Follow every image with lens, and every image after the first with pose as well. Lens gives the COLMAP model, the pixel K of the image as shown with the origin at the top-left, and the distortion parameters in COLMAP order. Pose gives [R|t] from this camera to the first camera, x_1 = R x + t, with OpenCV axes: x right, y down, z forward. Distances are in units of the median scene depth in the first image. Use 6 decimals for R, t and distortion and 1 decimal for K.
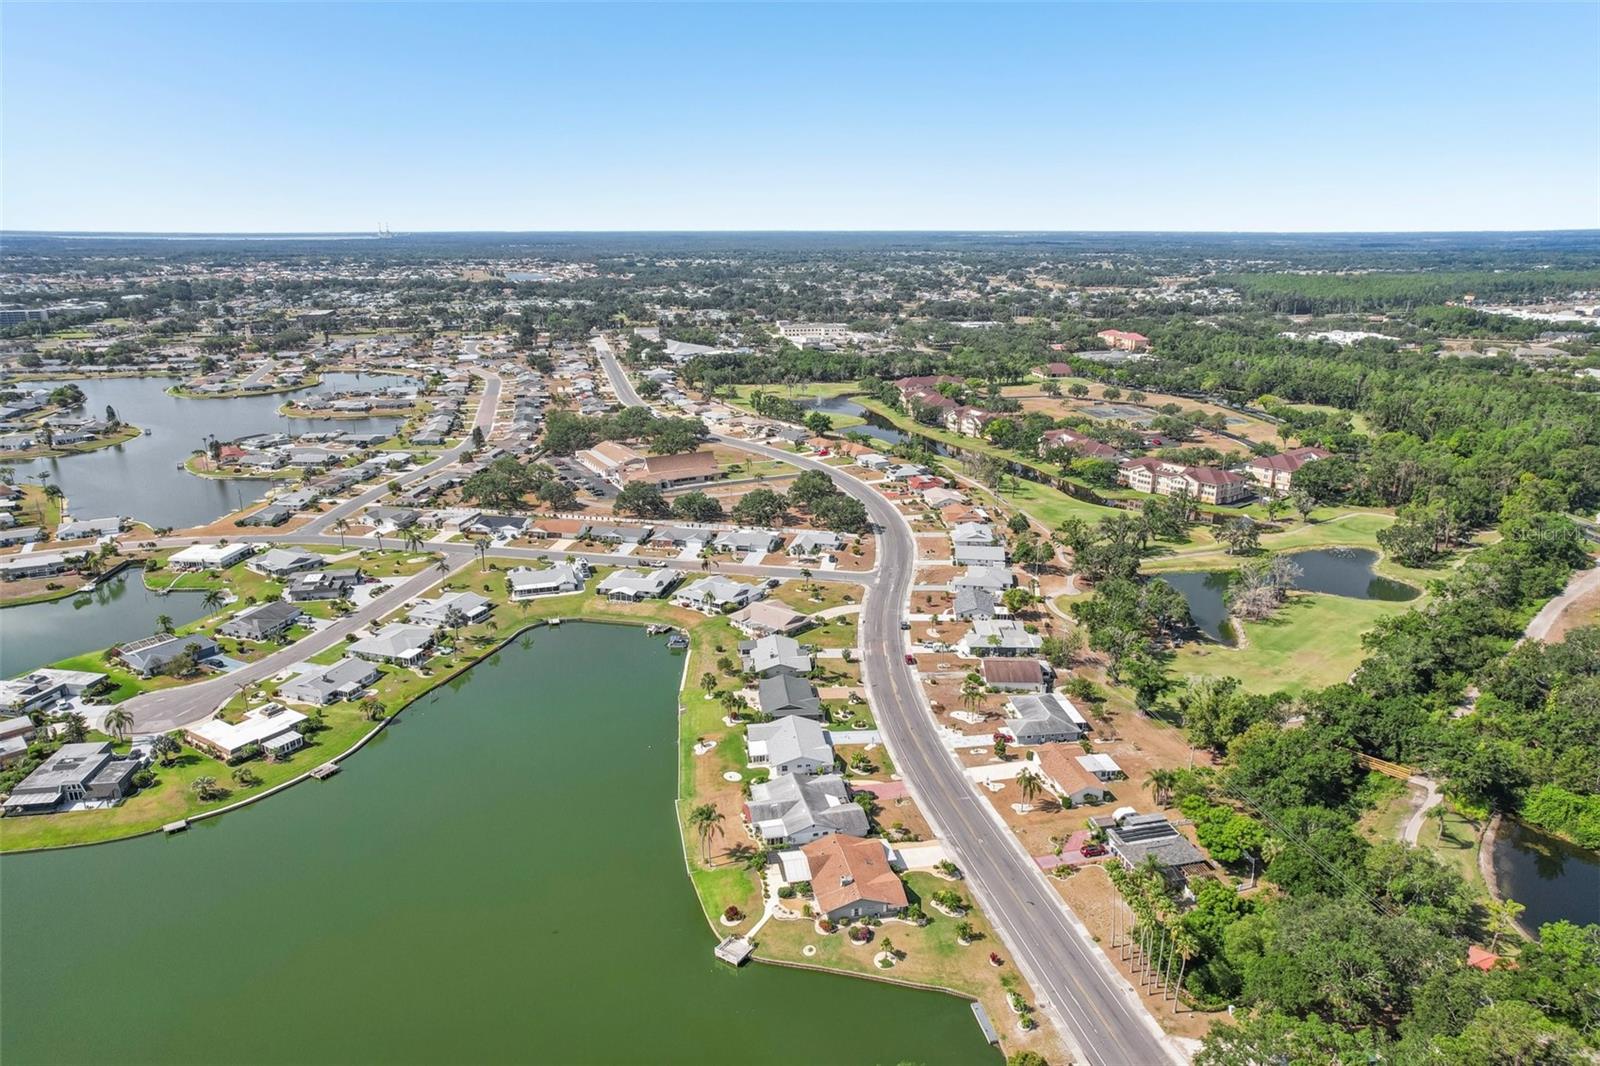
lens RADIAL K [[1021.9, 0, 805.5], [0, 1021.9, 532.8], [0, 0, 1]] dist [-0.029087, 0.000511]
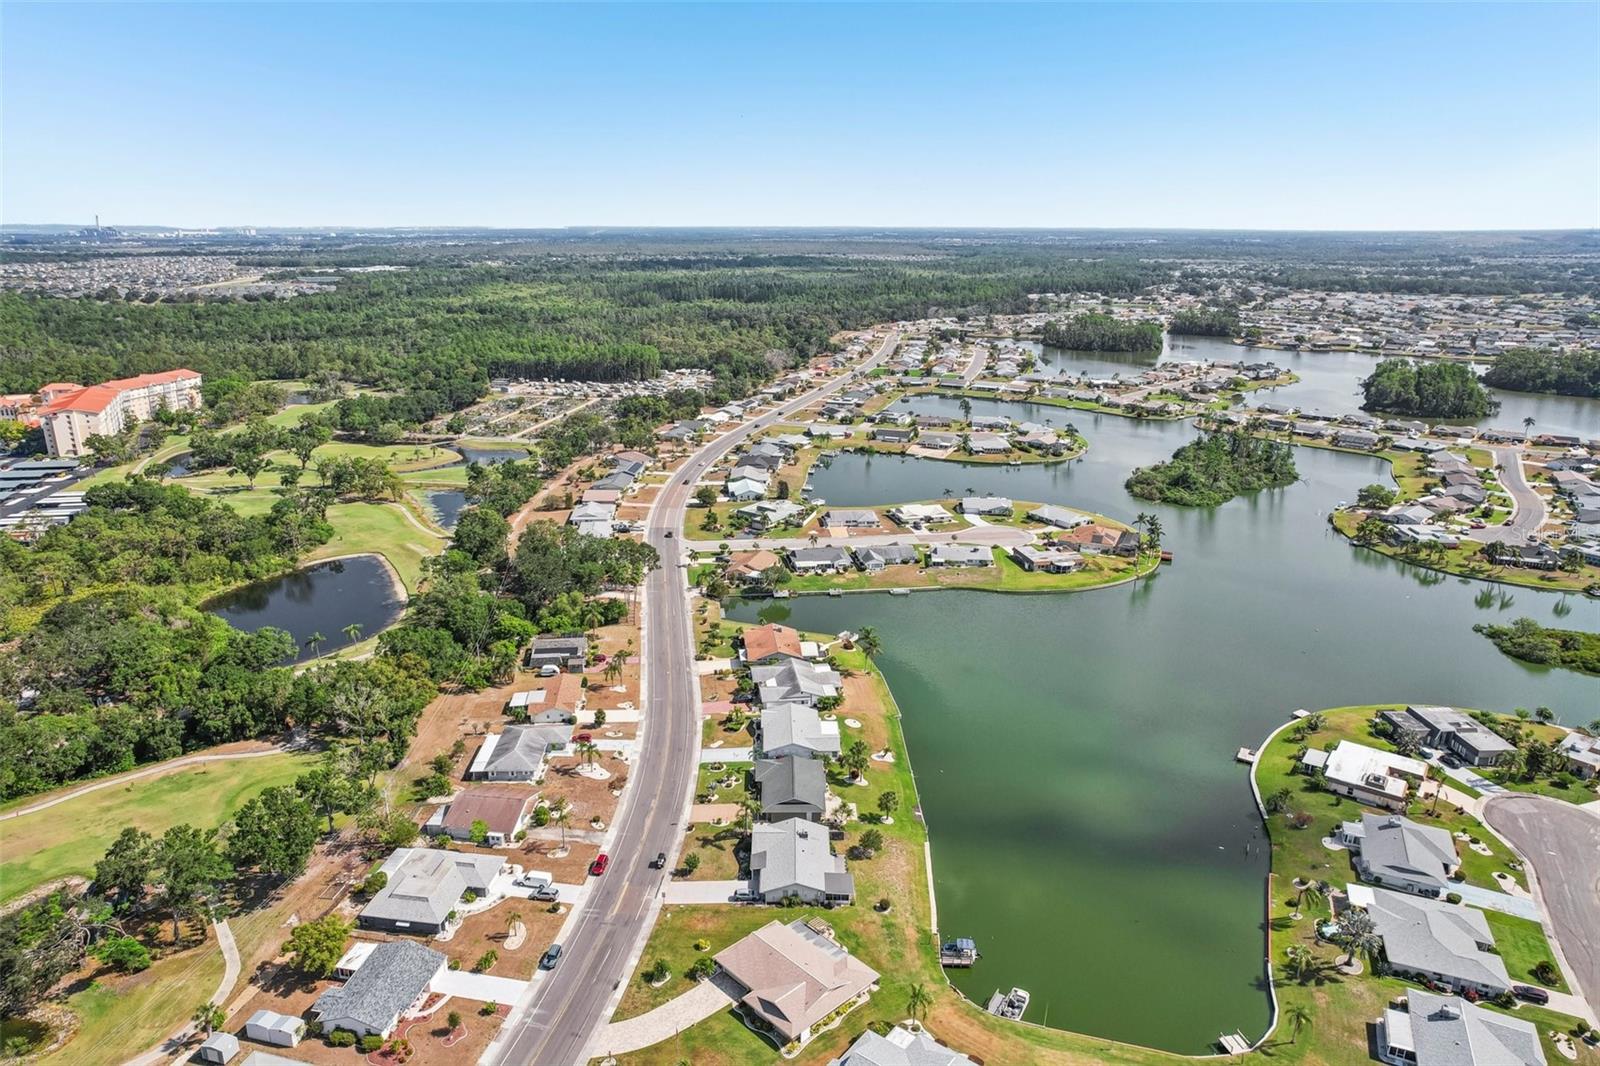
lens RADIAL K [[1021.9, 0, 805.5], [0, 1021.9, 532.8], [0, 0, 1]] dist [-0.029087, 0.000511]
pose [[-0.995999, -0.037237, 0.081235, -0.102333], [0.013611, 0.835230, 0.549733, -0.542579], [-0.088320, 0.548639, -0.831381, 1.809128]]
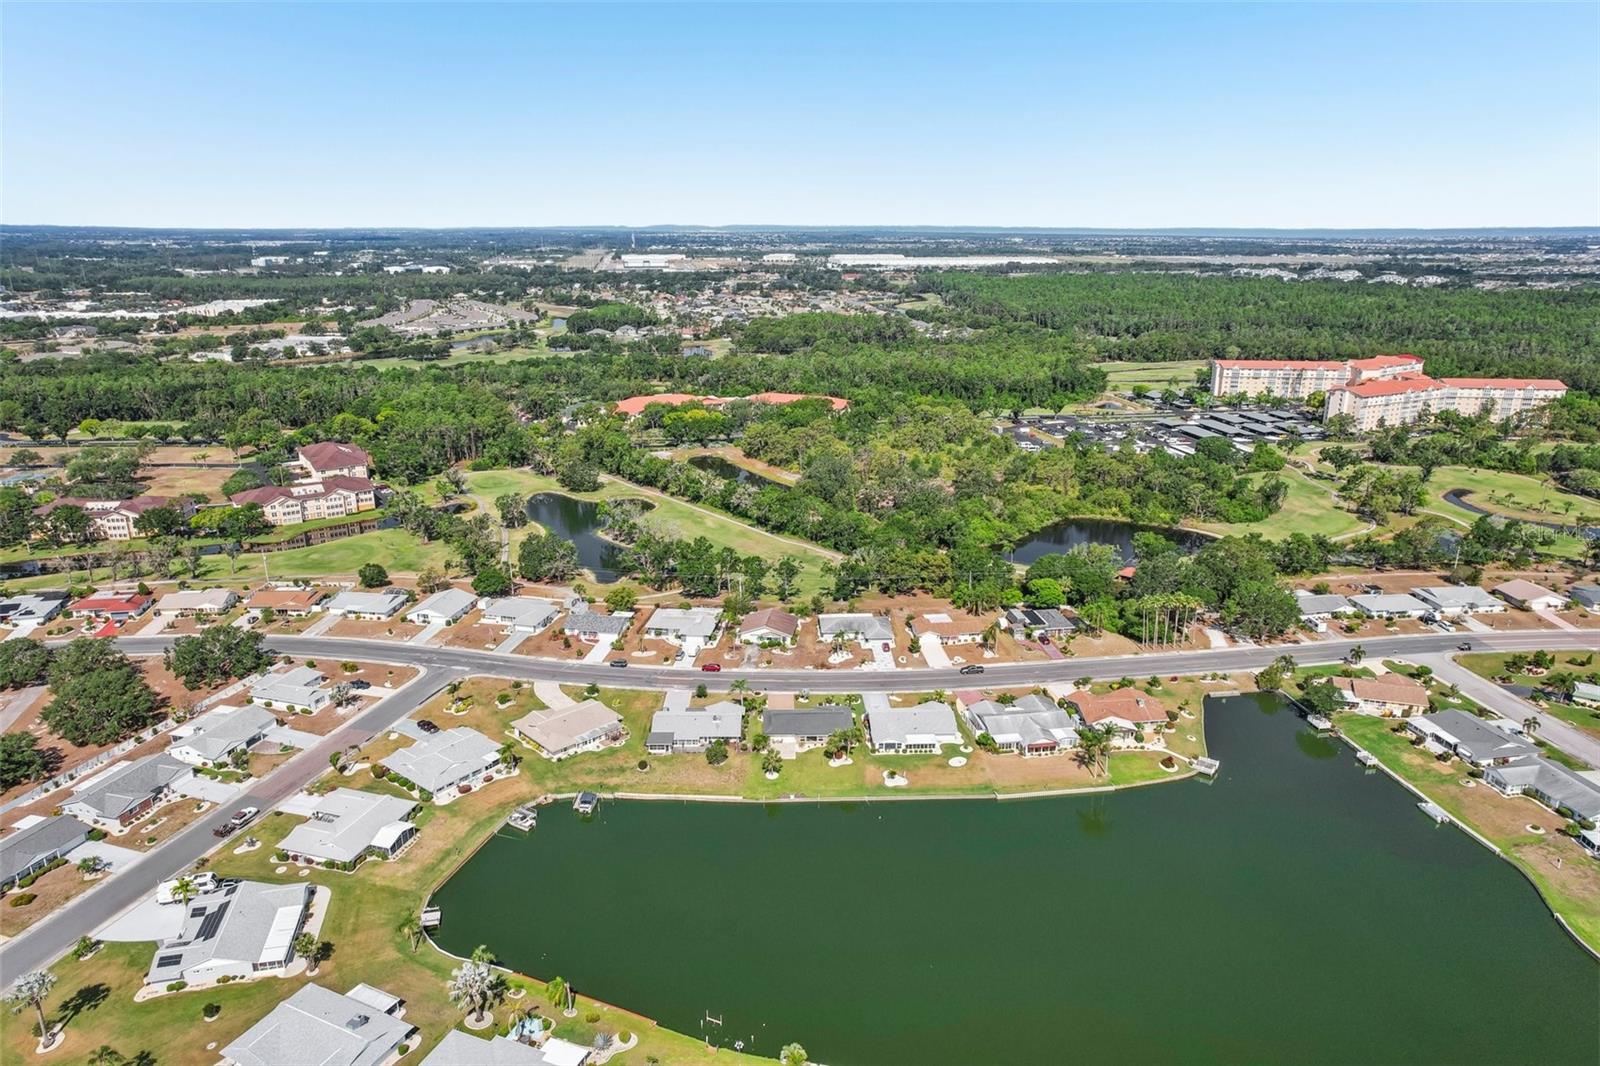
lens RADIAL K [[1021.9, 0, 805.5], [0, 1021.9, 532.8], [0, 0, 1]] dist [-0.029087, 0.000511]
pose [[0.100645, -0.297319, 0.949459, -0.979719], [0.292358, 0.921011, 0.257420, -0.276129], [-0.950998, 0.251674, 0.179619, 0.897419]]
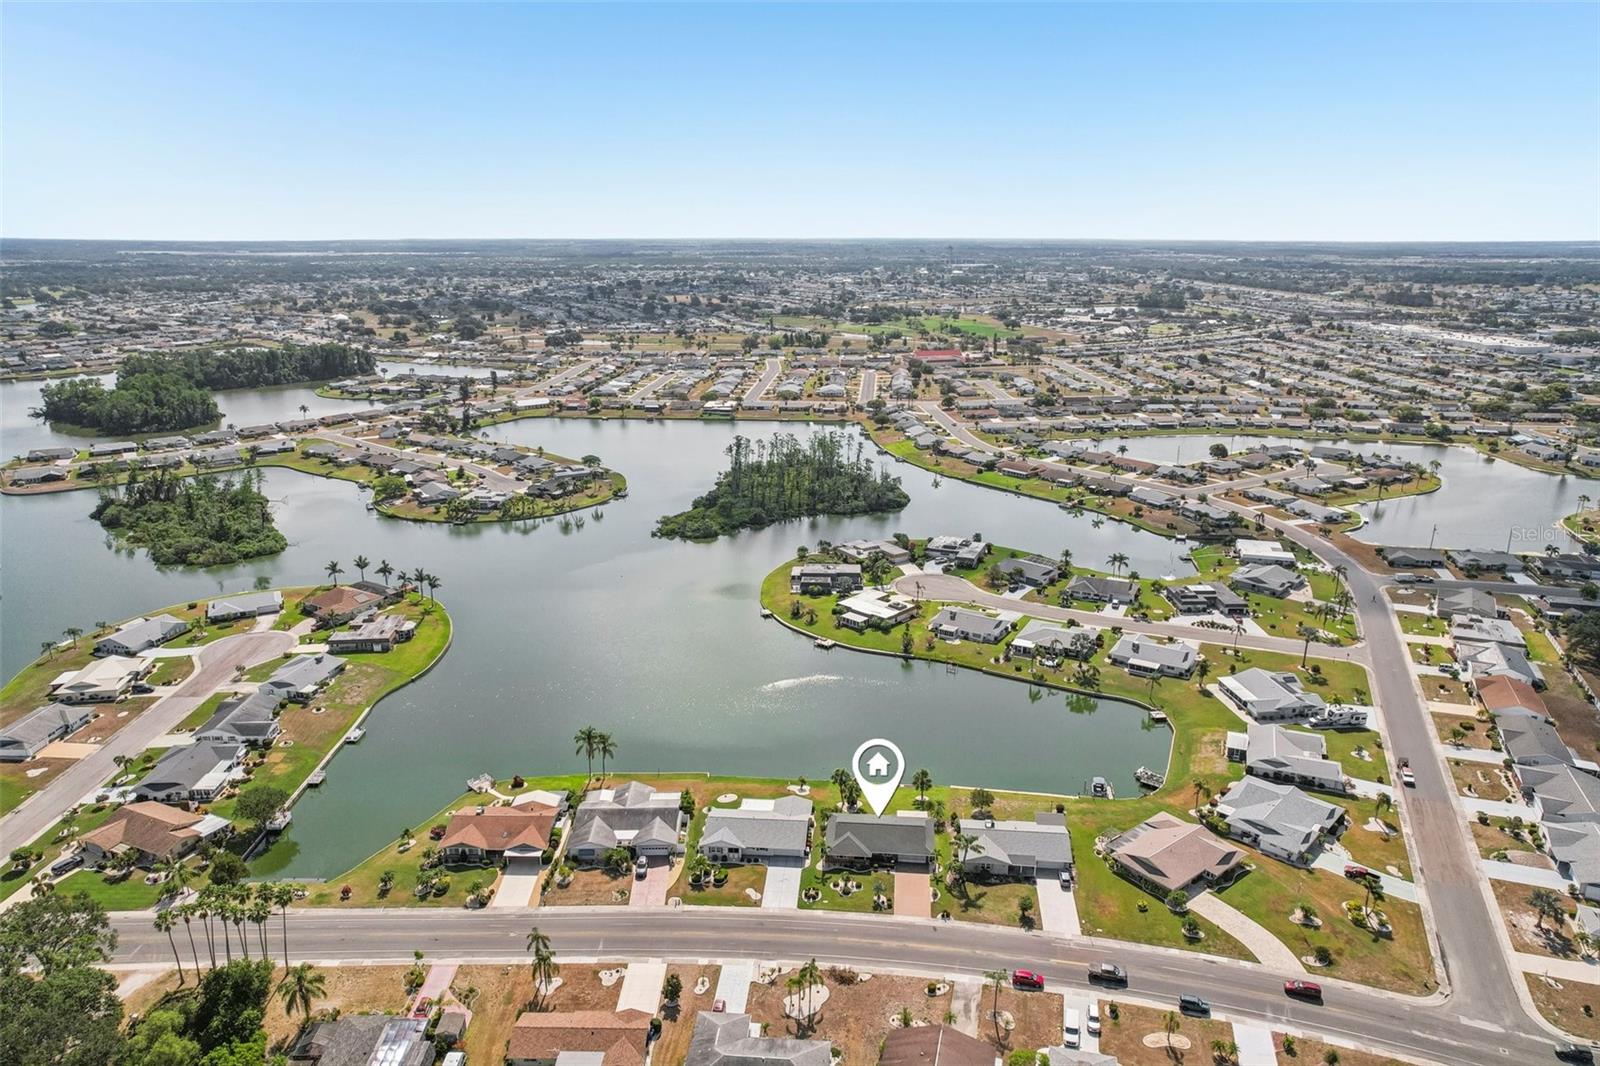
lens RADIAL K [[1021.9, 0, 805.5], [0, 1021.9, 532.8], [0, 0, 1]] dist [-0.029087, 0.000511]
pose [[-0.206638, 0.274688, -0.939067, 0.759959], [-0.276508, 0.904262, 0.325352, -0.328785], [0.938533, 0.326890, -0.110902, 1.093145]]
